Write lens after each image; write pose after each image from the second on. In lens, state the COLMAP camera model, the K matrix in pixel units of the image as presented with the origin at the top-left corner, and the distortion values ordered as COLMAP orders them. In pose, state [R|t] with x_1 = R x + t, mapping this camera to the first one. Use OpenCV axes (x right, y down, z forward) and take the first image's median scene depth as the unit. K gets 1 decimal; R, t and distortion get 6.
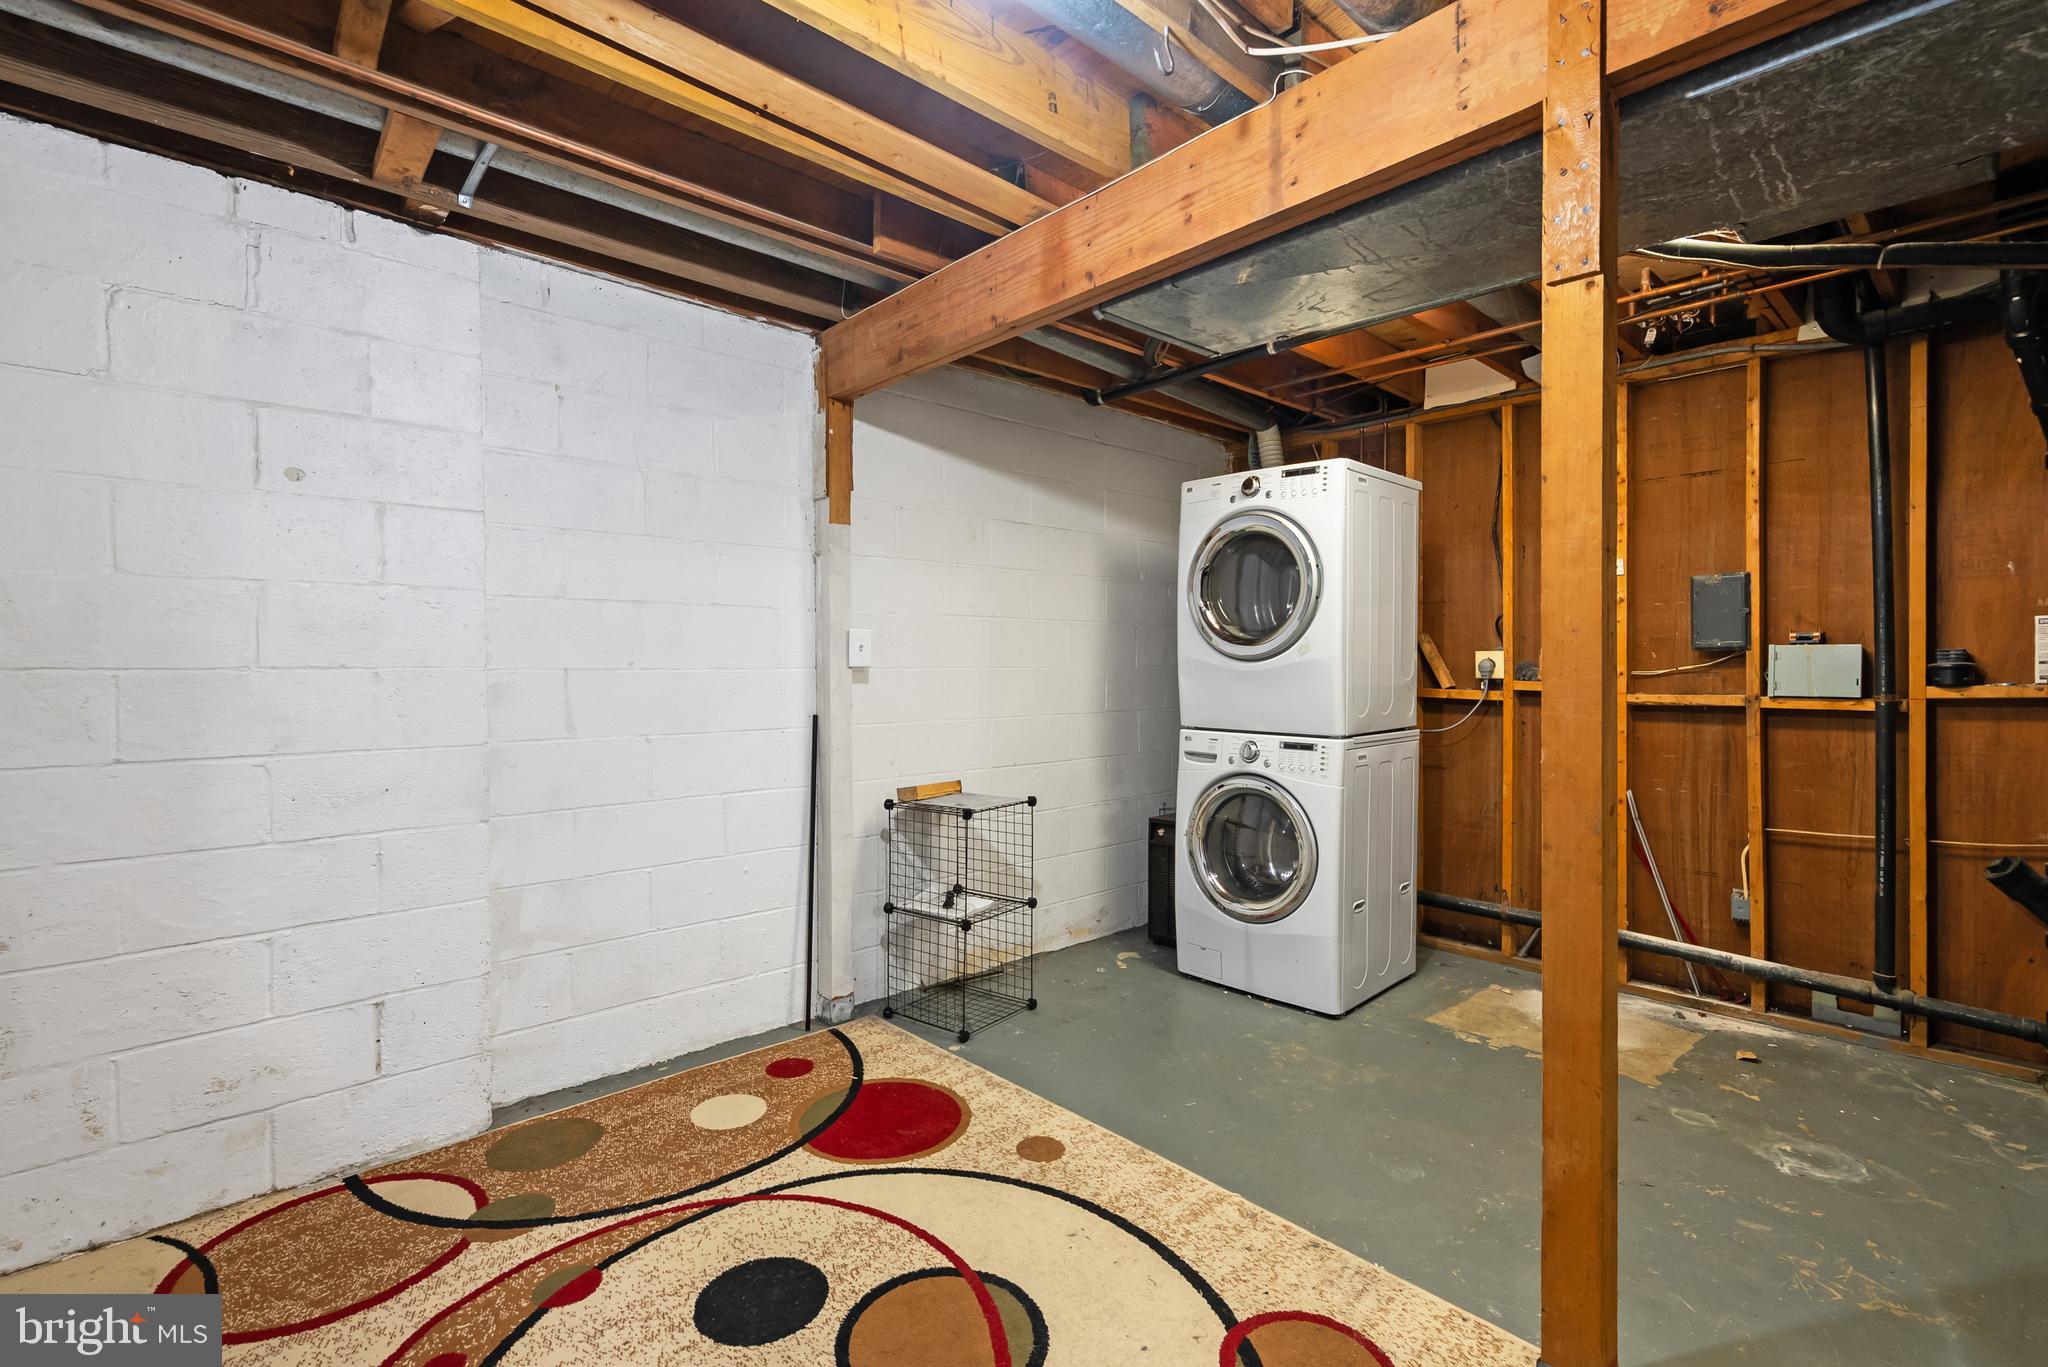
lens RADIAL K [[929.3, 0, 1021.1], [0, 929.3, 675.8], [0, 0, 1]] dist [-0.001959, 0.007638]
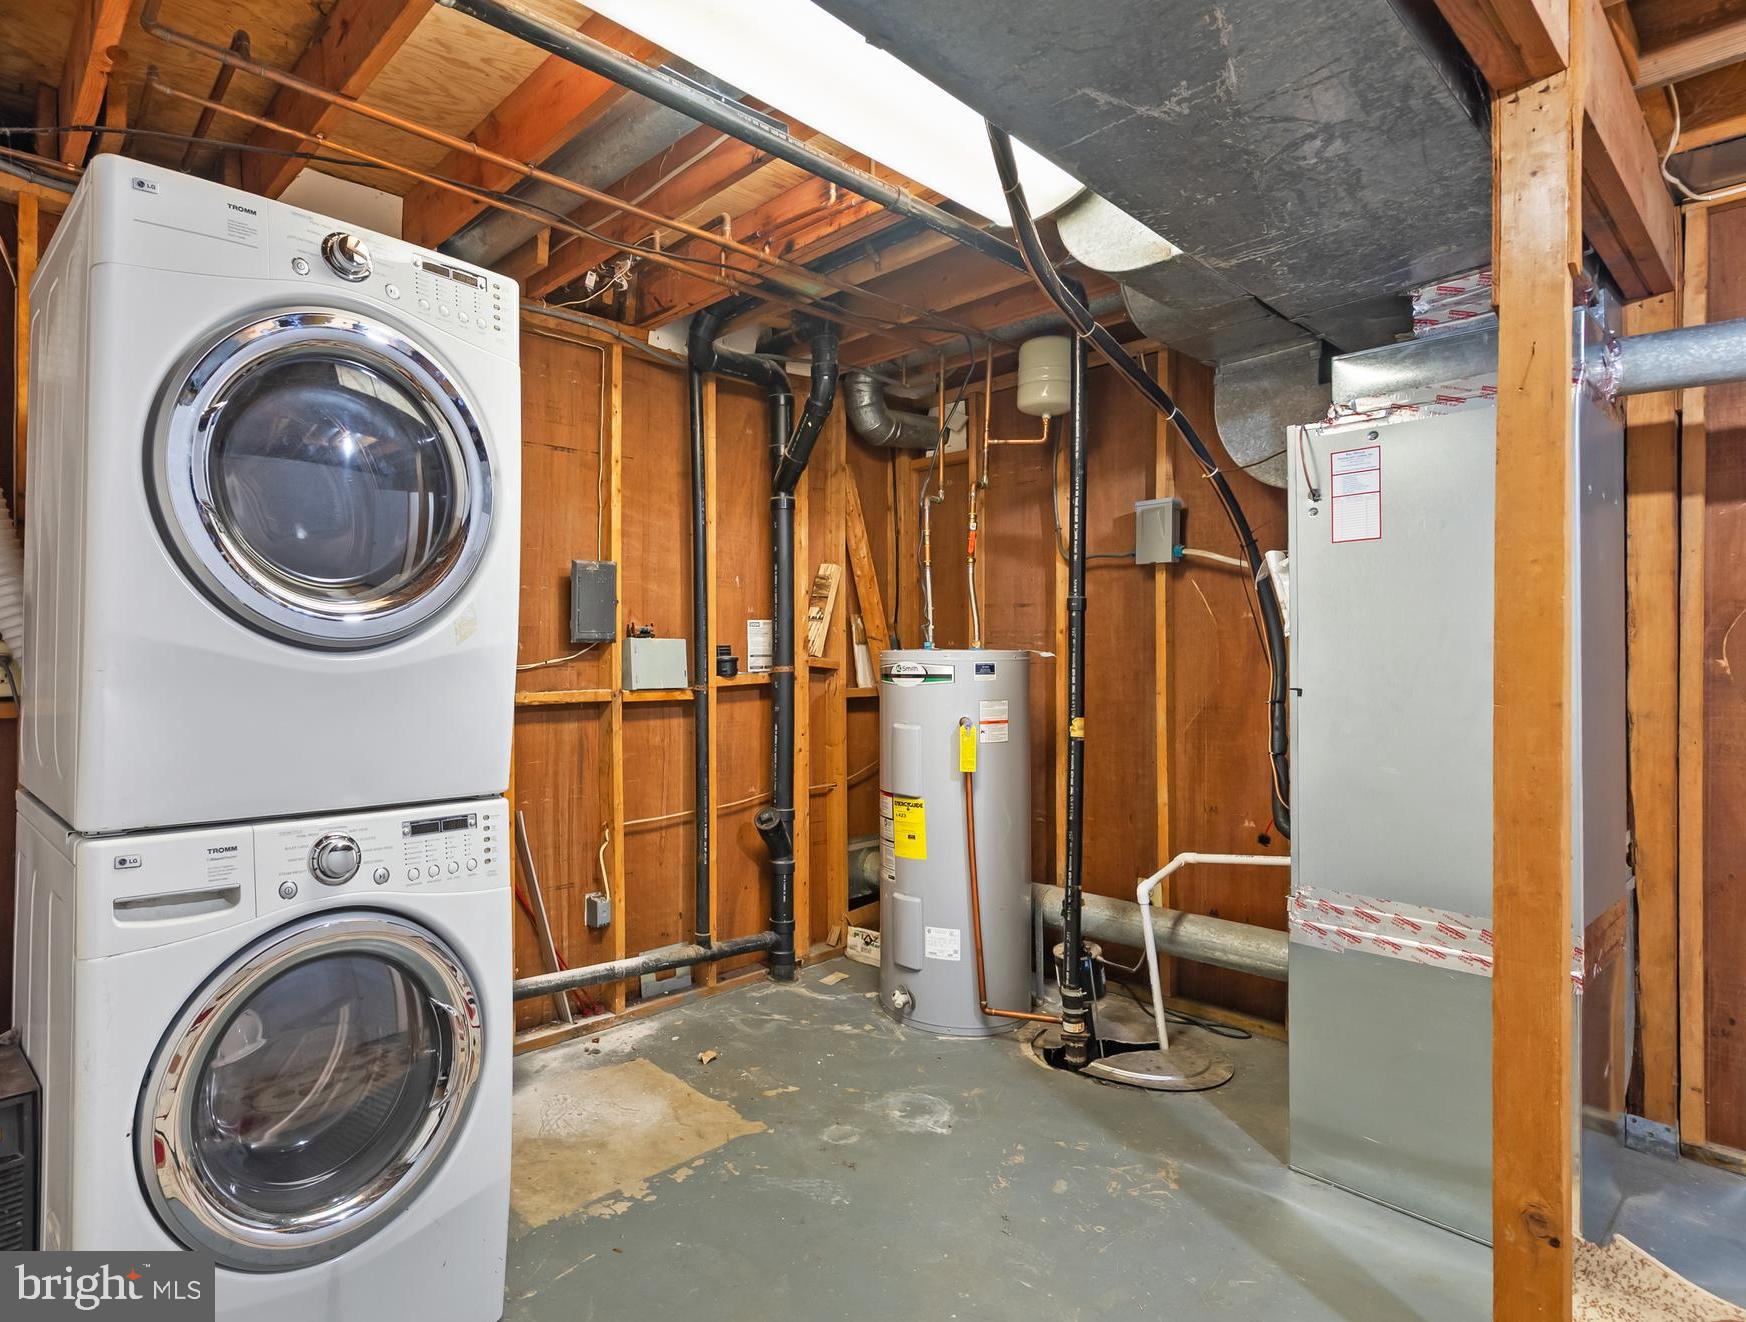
lens RADIAL K [[925.8, 0, 872.4], [0, 925.8, 651.3], [0, 0, 1]] dist [0.002660, 0.000166]
pose [[0.043710, 0.005342, 0.999030, -0.175231], [0.008625, 0.999946, -0.005724, -0.011132], [-0.999007, 0.008867, 0.043662, 0.715266]]
